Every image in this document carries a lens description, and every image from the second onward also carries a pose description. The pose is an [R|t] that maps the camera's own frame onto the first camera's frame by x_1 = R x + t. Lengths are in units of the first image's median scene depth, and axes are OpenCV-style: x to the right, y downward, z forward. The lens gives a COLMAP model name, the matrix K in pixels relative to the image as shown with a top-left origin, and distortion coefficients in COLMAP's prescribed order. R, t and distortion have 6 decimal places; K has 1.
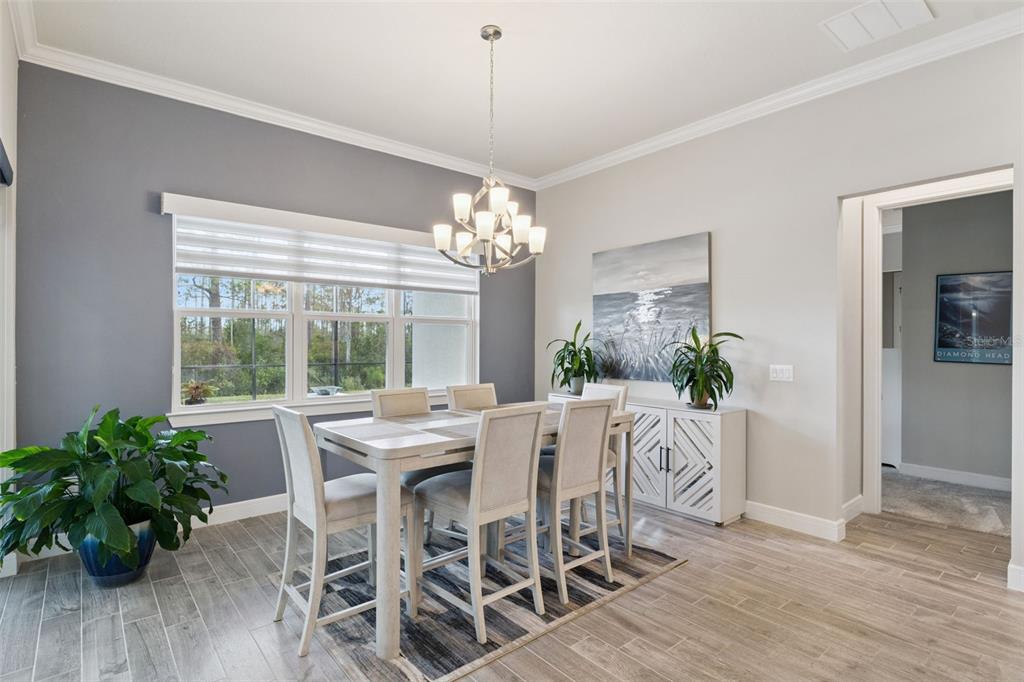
lens RADIAL K [[530.2, 0, 515.6], [0, 530.2, 340.7], [0, 0, 1]] dist [-0.000278, -0.000396]
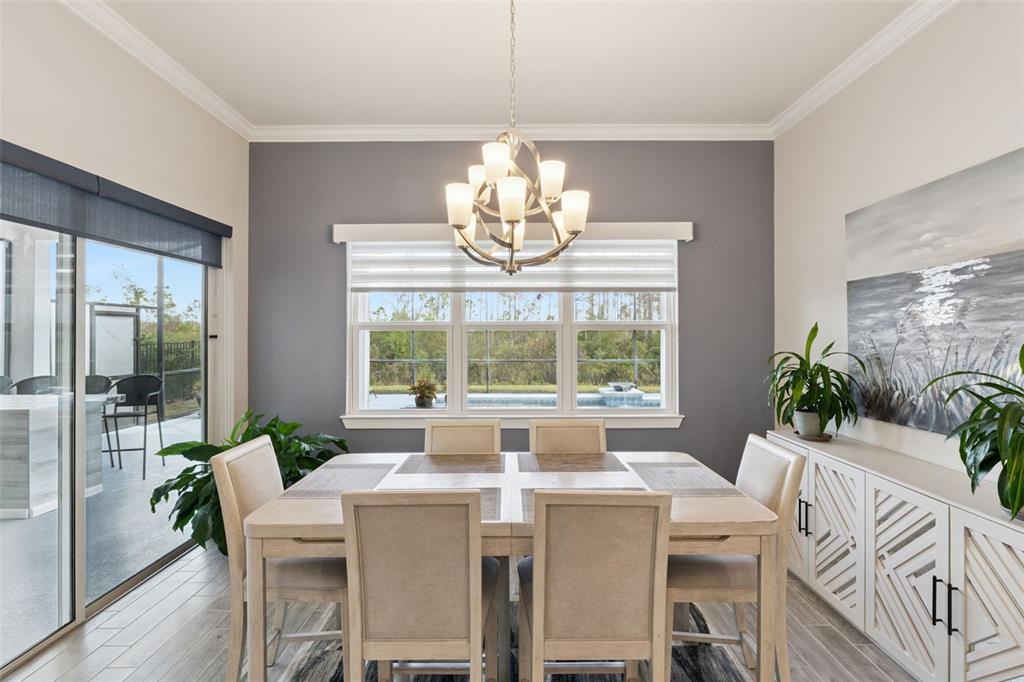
lens RADIAL K [[481.0, 0, 511.8], [0, 481.0, 330.0], [0, 0, 1]] dist [-0.001779, -0.000962]
pose [[0.758791, -0.008976, -0.651272, 0.234027], [0.006806, 0.999960, -0.005852, -0.030596], [0.651299, 0.000008, 0.758821, 0.341675]]
